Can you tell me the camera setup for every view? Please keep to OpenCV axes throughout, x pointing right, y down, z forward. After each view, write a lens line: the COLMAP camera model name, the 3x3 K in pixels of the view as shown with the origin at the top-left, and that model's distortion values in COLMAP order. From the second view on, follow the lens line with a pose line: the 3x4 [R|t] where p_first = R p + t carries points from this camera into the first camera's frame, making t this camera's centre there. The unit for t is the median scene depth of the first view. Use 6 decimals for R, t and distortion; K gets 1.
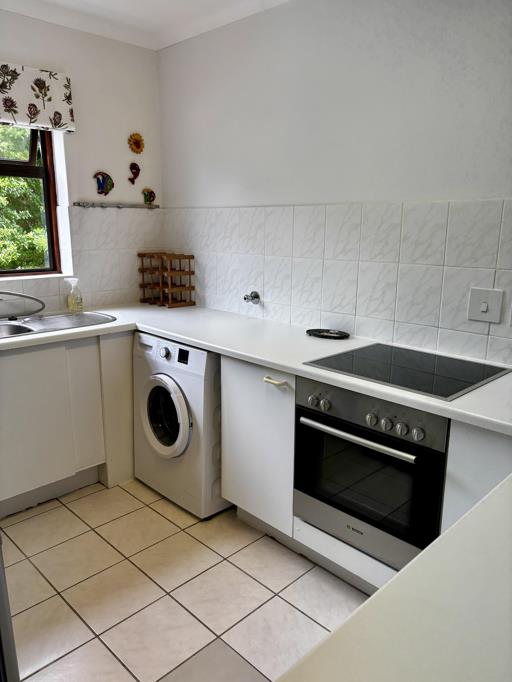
lens RADIAL K [[528.7, 0, 256.2], [0, 528.7, 343.6], [0, 0, 1]] dist [0.046595, -0.014253]
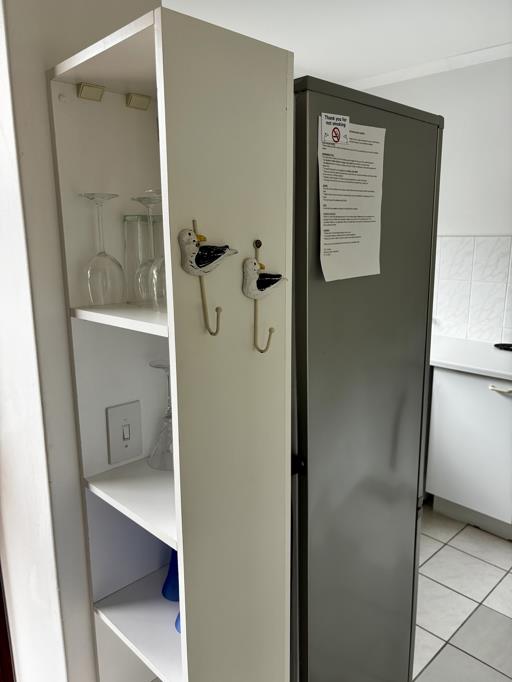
lens RADIAL K [[528.7, 0, 254.8], [0, 528.7, 336.5], [0, 0, 1]] dist [0.046595, -0.014253]
pose [[0.999981, -0.005311, -0.002998, -0.272468], [0.005195, 0.999291, -0.037287, -0.001431], [0.003194, 0.037271, 0.999300, -0.101095]]
